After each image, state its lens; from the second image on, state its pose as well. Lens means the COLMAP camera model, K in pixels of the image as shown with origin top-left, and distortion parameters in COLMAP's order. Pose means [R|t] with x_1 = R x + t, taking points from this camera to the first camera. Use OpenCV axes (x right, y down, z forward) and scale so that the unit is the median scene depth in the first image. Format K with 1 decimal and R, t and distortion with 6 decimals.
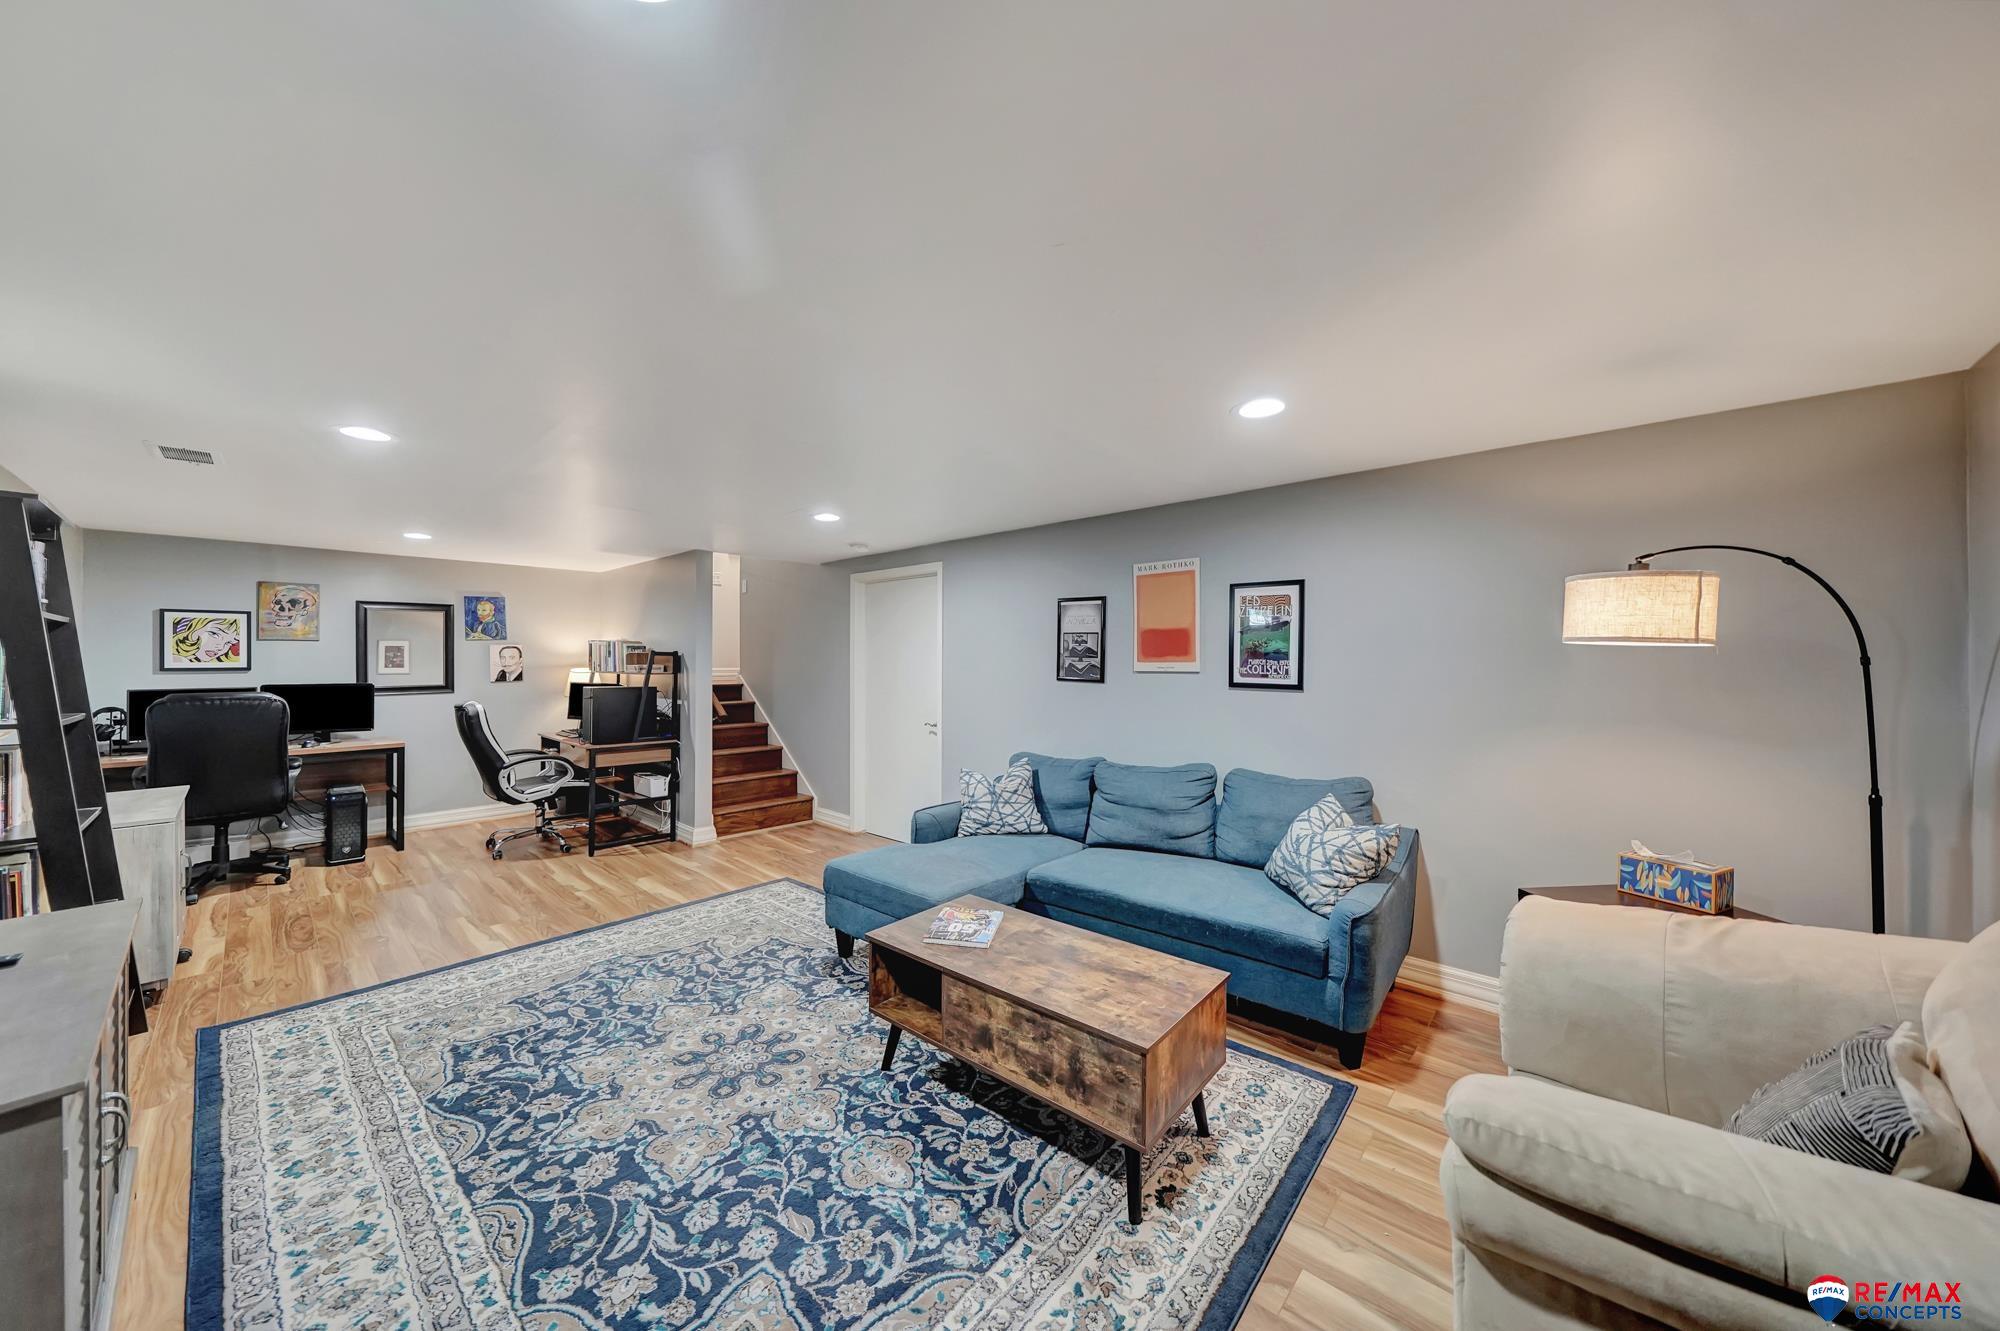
lens RADIAL K [[678.3, 0, 984.0], [0, 678.3, 658.6], [0, 0, 1]] dist [-0.001573, -0.000044]
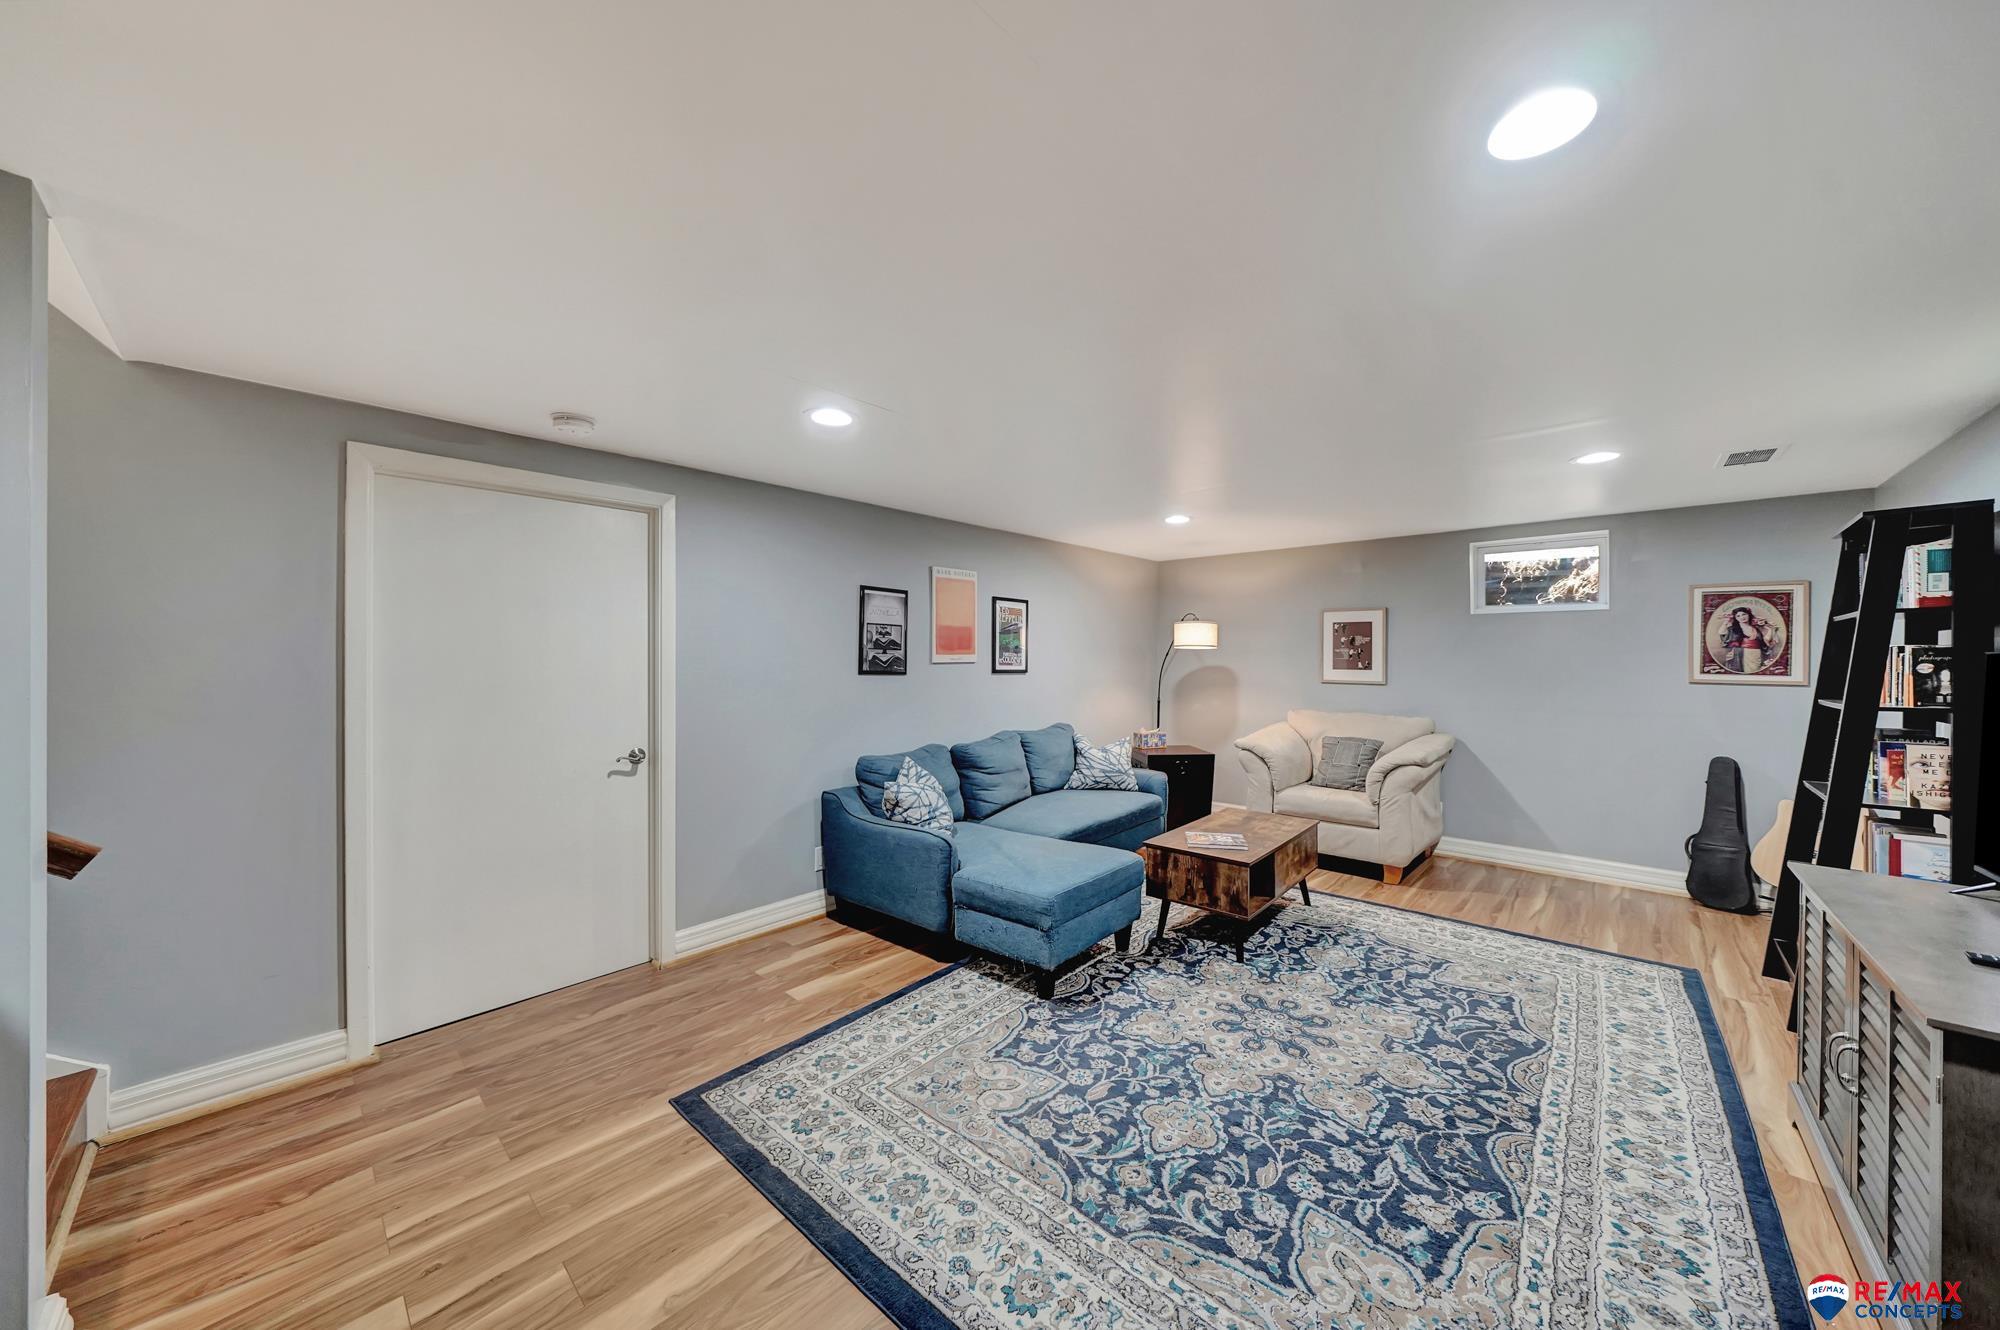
lens RADIAL K [[686.7, 0, 993.3], [0, 686.7, 657.3], [0, 0, 1]] dist [-0.003123, -0.000062]
pose [[0.009017, -0.003512, 0.999953, -1.445356], [-0.005258, 0.999980, 0.003559, 0.008375], [-0.999946, -0.005290, 0.008999, 1.432614]]
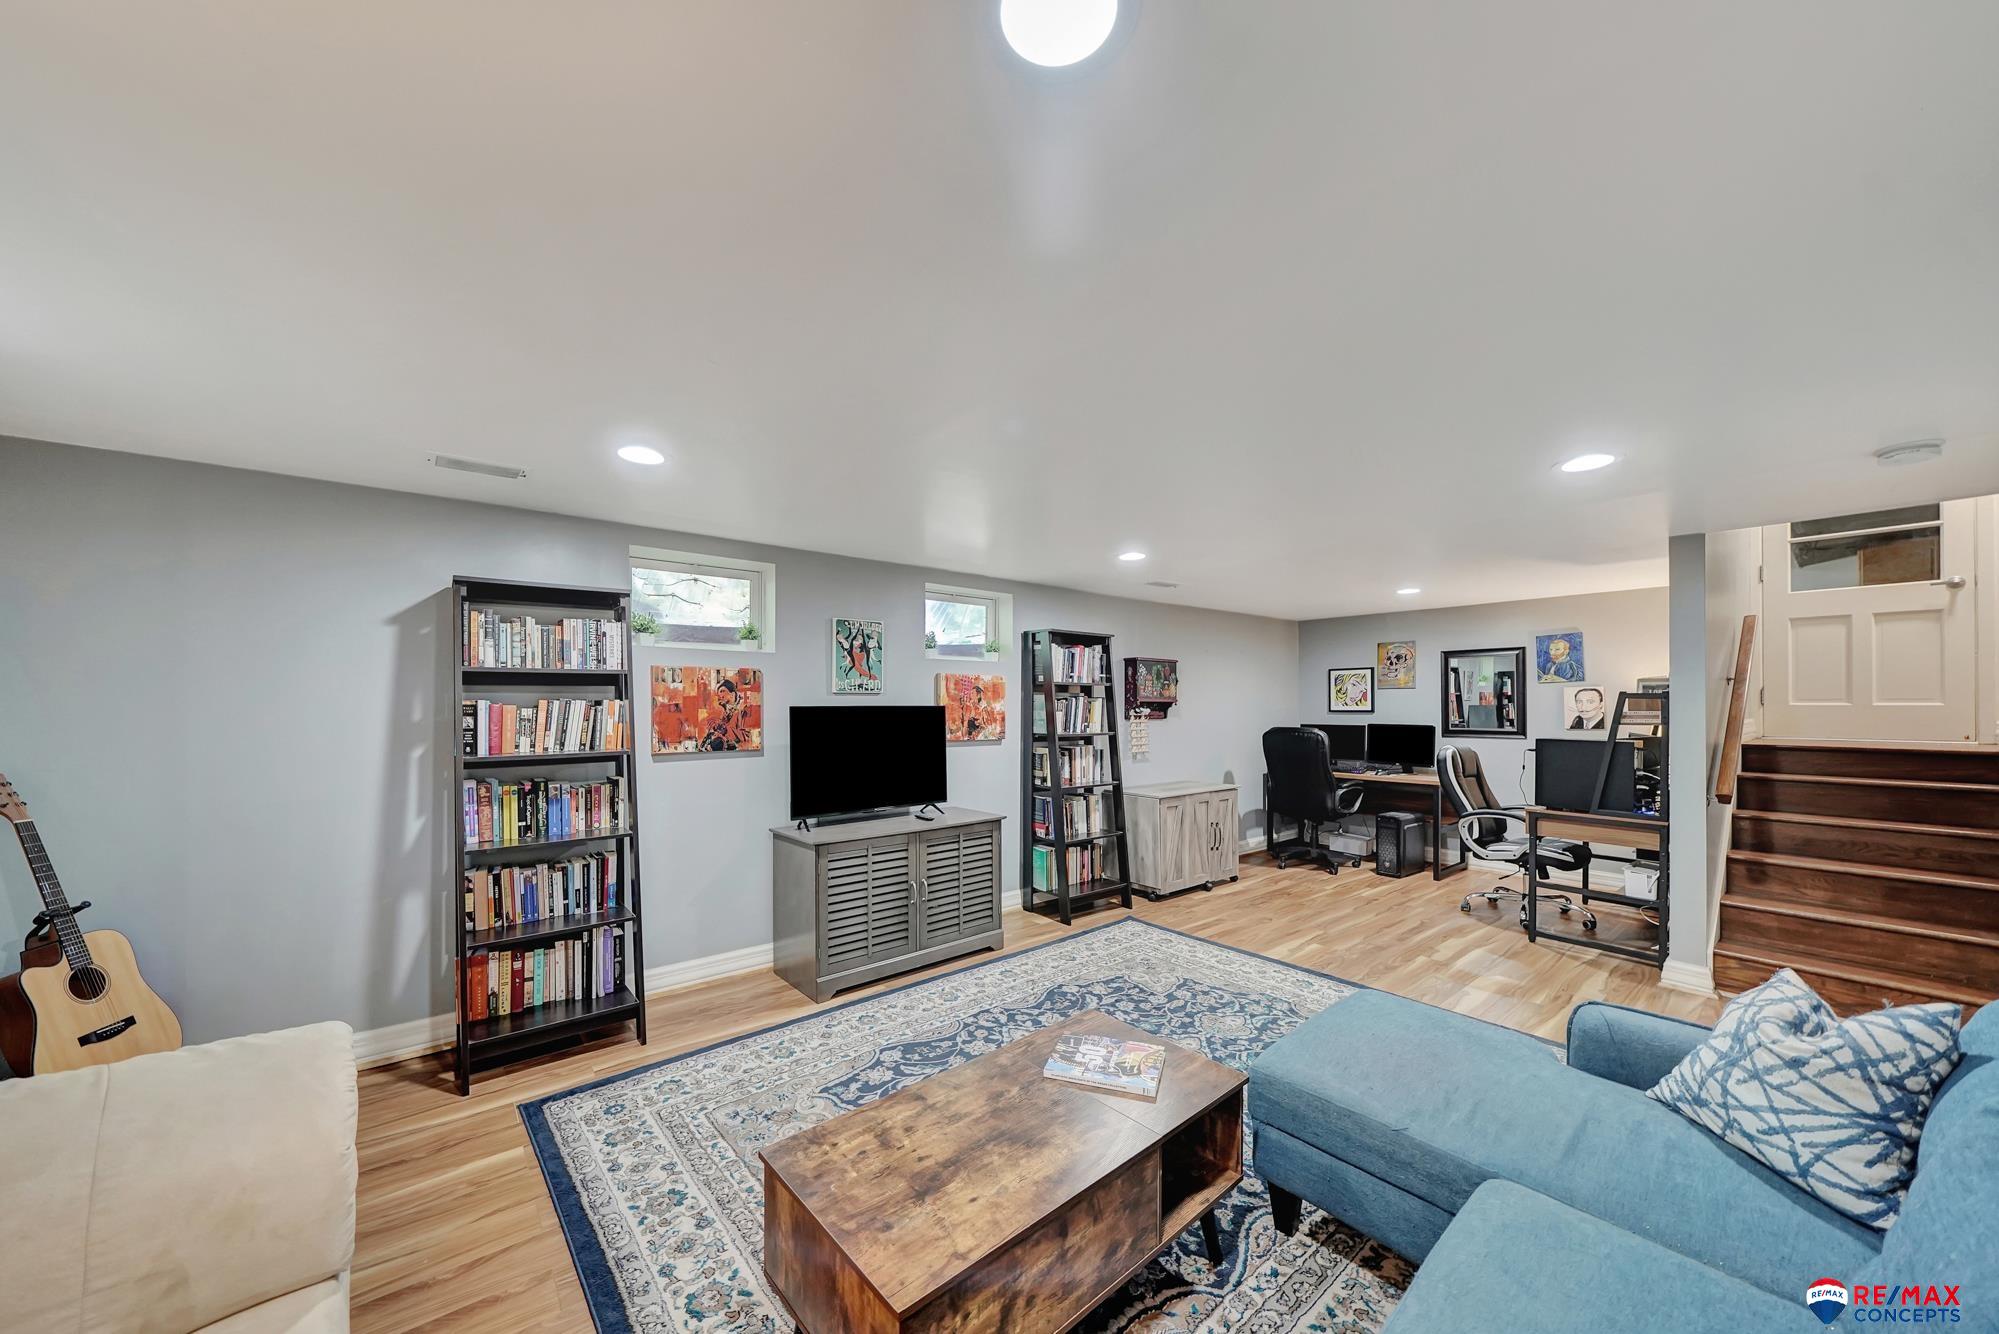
lens RADIAL K [[711.2, 0, 999.4], [0, 711.2, 700.3], [0, 0, 1]] dist [-0.002643, -0.000142]
pose [[-0.137132, -0.006332, -0.990532, 0.755808], [0.003395, 0.999971, -0.006862, 0.001752], [0.990547, -0.004304, -0.137107, 0.978269]]
